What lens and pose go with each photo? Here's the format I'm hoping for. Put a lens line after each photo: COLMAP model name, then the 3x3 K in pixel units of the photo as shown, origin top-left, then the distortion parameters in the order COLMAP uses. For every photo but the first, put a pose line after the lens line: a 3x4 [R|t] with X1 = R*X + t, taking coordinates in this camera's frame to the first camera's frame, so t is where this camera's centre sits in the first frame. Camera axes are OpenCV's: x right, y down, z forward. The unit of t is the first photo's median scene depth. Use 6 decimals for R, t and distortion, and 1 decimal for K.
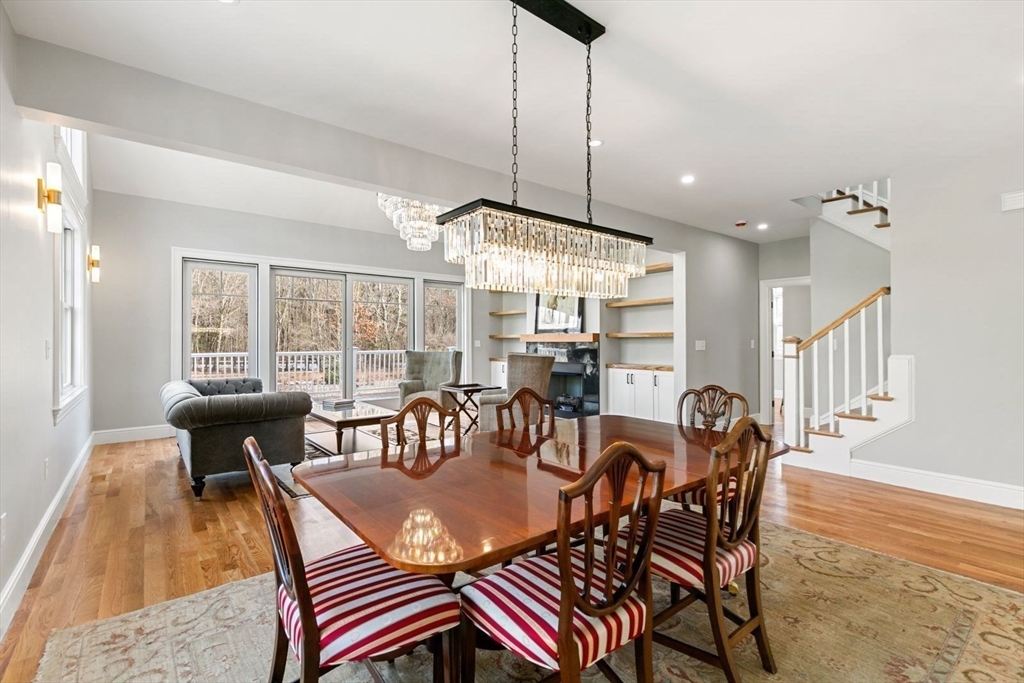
lens RADIAL K [[457.6, 0, 508.8], [0, 457.6, 345.5], [0, 0, 1]] dist [0.001730, 0.000296]
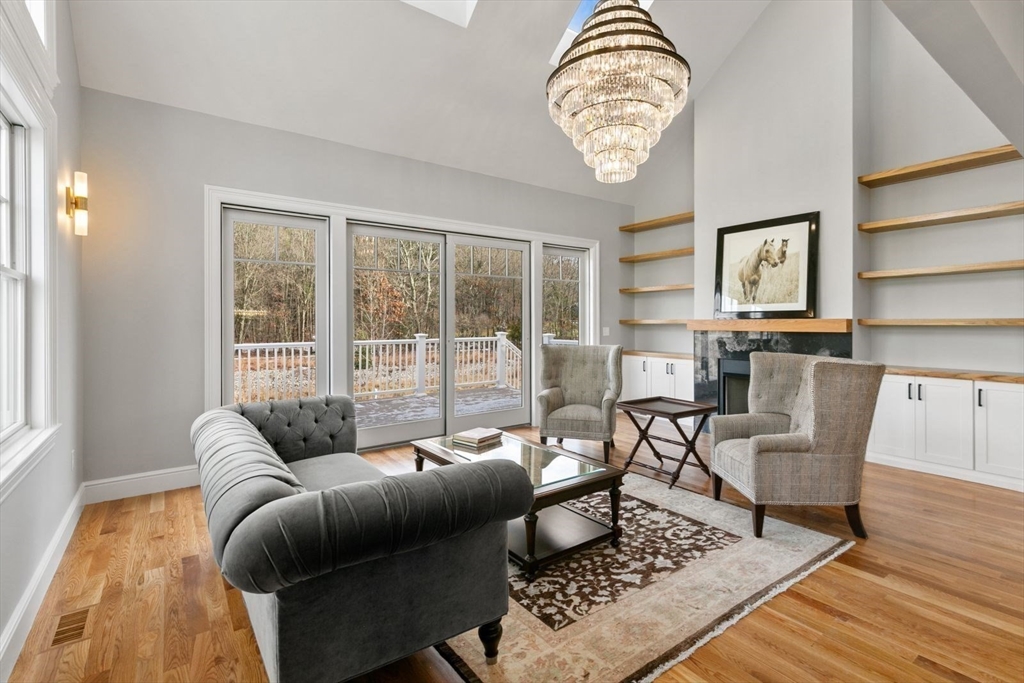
lens RADIAL K [[464.0, 0, 509.9], [0, 464.0, 327.2], [0, 0, 1]] dist [0.004046, 0.000146]
pose [[0.999400, -0.000823, -0.034631, -0.285651], [0.000931, 0.999995, 0.003109, -0.019489], [0.034629, -0.003139, 0.999395, 0.362186]]
